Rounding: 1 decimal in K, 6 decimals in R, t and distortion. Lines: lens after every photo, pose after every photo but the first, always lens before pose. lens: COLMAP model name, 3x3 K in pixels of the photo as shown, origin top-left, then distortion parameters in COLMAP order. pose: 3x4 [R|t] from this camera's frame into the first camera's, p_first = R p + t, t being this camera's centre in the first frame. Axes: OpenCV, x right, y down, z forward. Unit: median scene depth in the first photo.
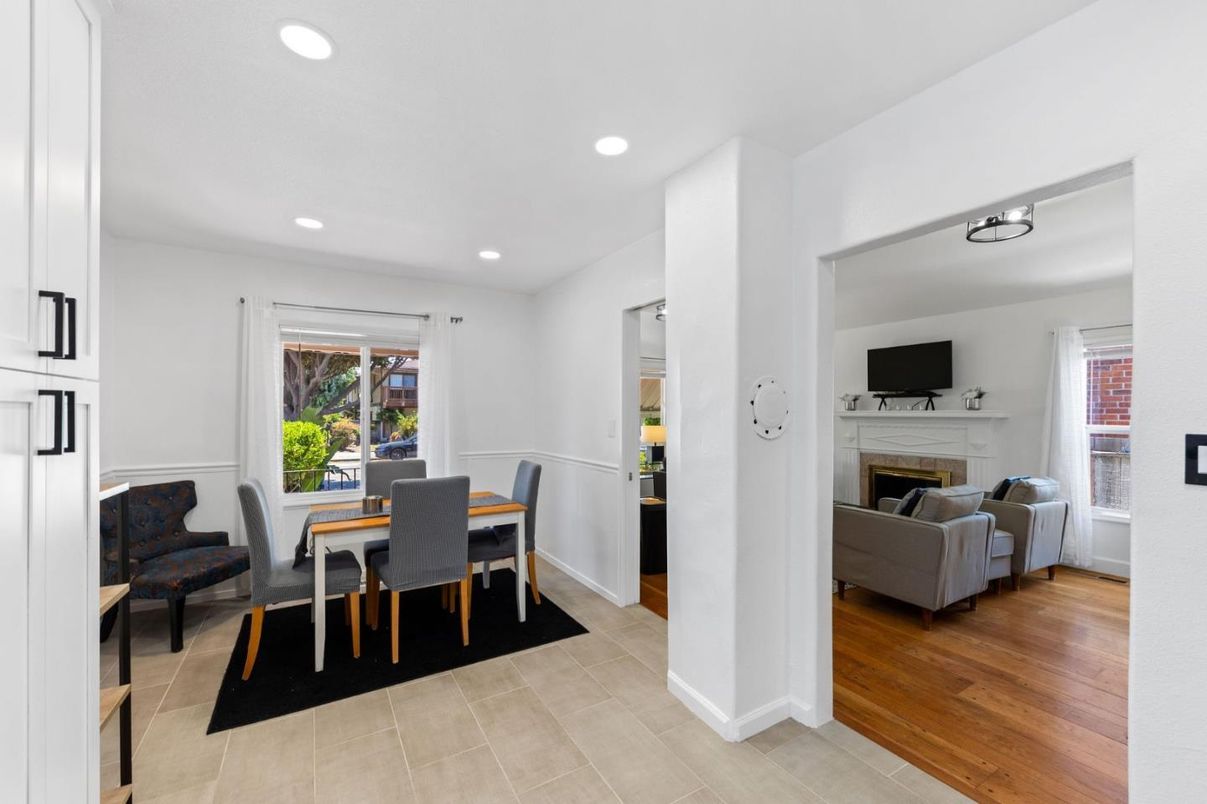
lens RADIAL K [[481.5, 0, 592.3], [0, 481.5, 413.5], [0, 0, 1]] dist [0.007928, -0.000213]
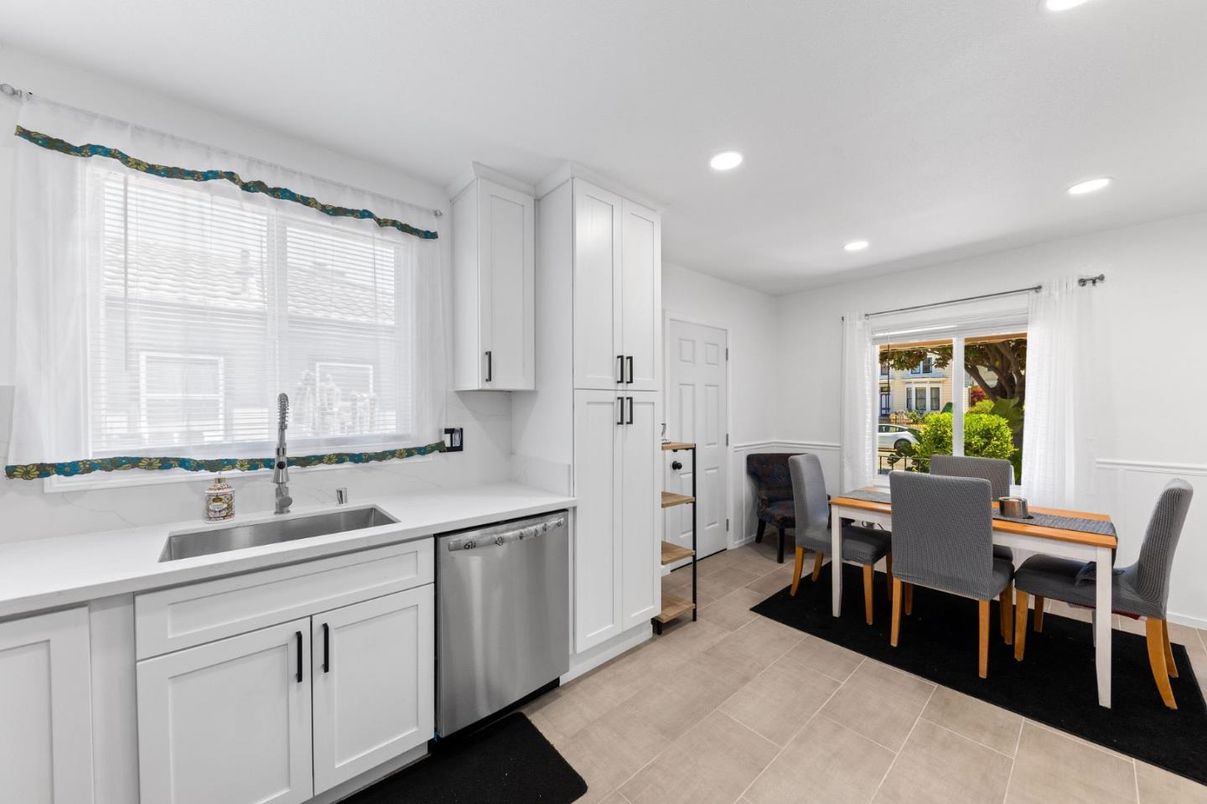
lens RADIAL K [[432.3, 0, 603.5], [0, 432.3, 408.4], [0, 0, 1]] dist [0.001331, -0.000108]
pose [[0.191923, 0.002851, -0.981406, 0.303205], [0.002860, 0.999990, 0.003464, -0.000238], [0.981406, -0.003471, 0.191913, 0.164871]]
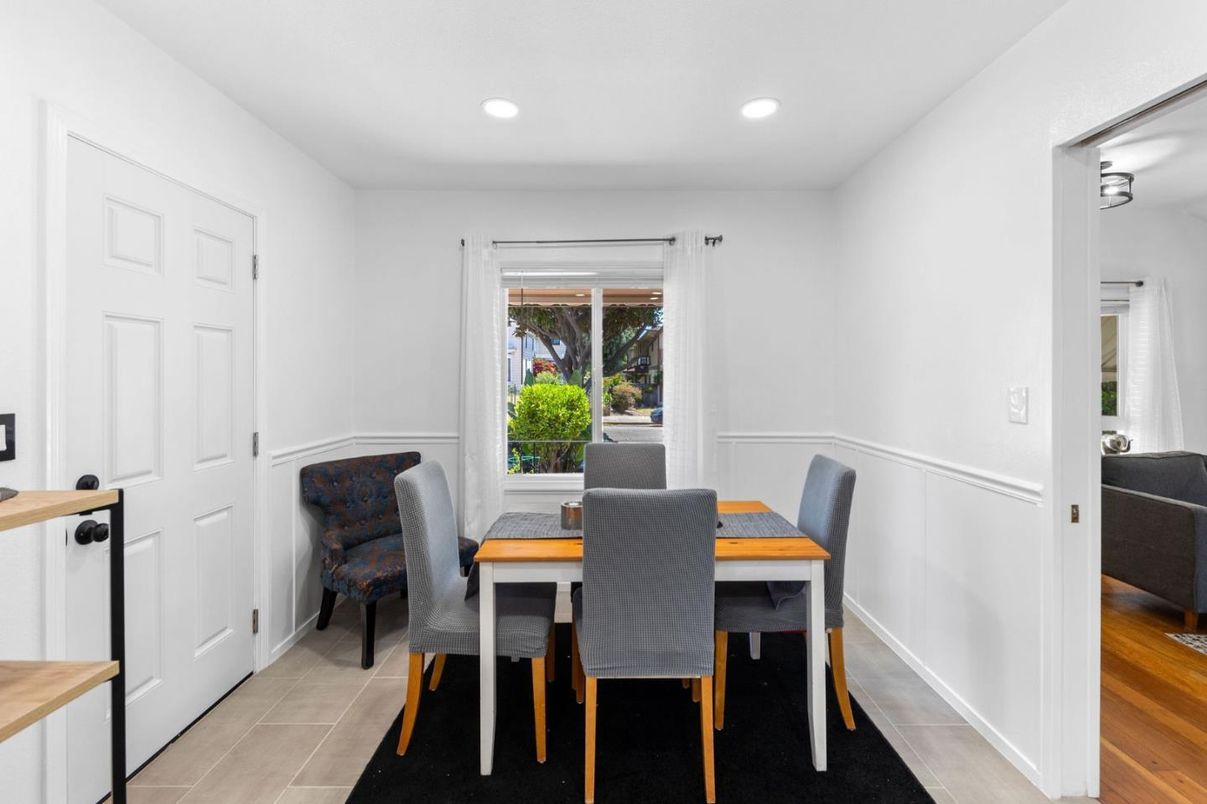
lens RADIAL K [[516.7, 0, 607.4], [0, 516.7, 375.0], [0, 0, 1]] dist [0.005969, -0.000165]
pose [[0.868518, -0.002780, -0.495649, -0.060864], [0.001138, 0.999993, -0.003614, 0.002313], [0.495656, 0.002575, 0.868515, 0.366309]]
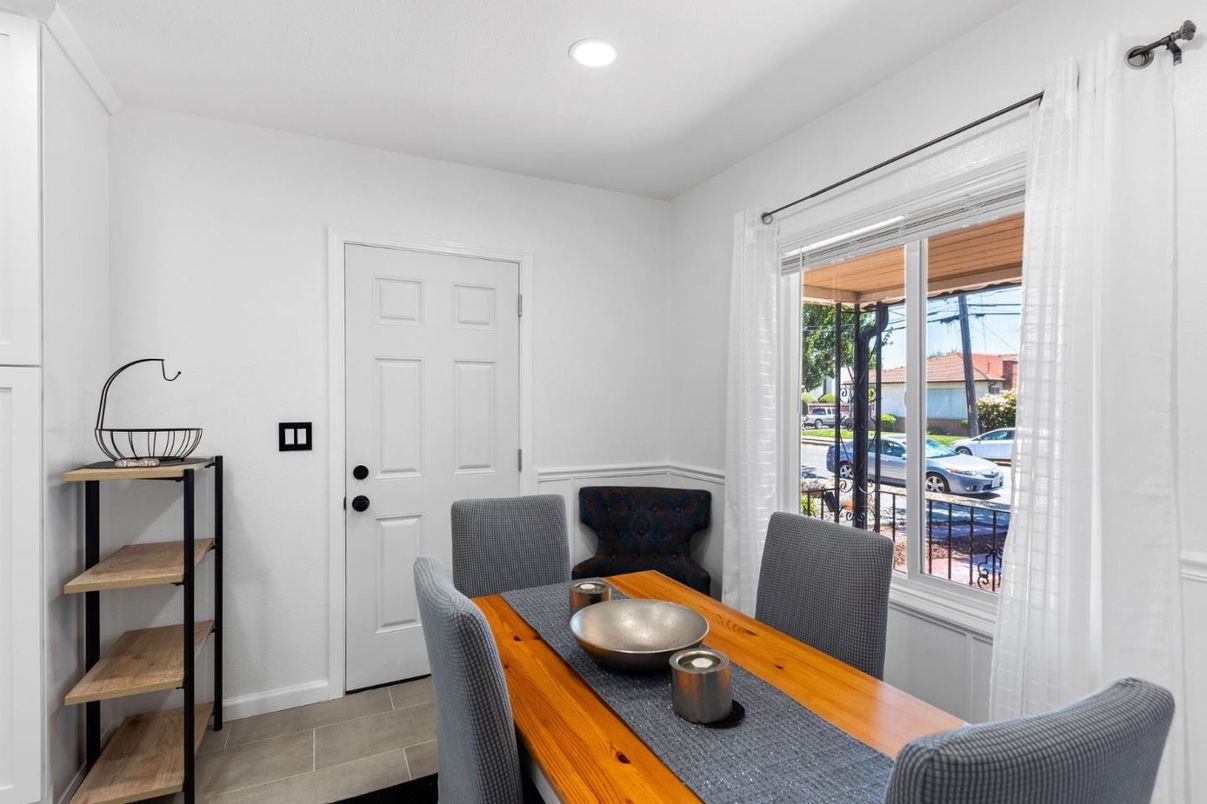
lens RADIAL K [[575.4, 0, 604.4], [0, 575.4, 402.4], [0, 0, 1]] dist [0.001480, 0.000078]
pose [[-0.057876, 0.001580, -0.998323, 0.065158], [-0.003254, 0.999993, 0.001771, 0.001494], [0.998318, 0.003351, -0.057870, 0.929955]]
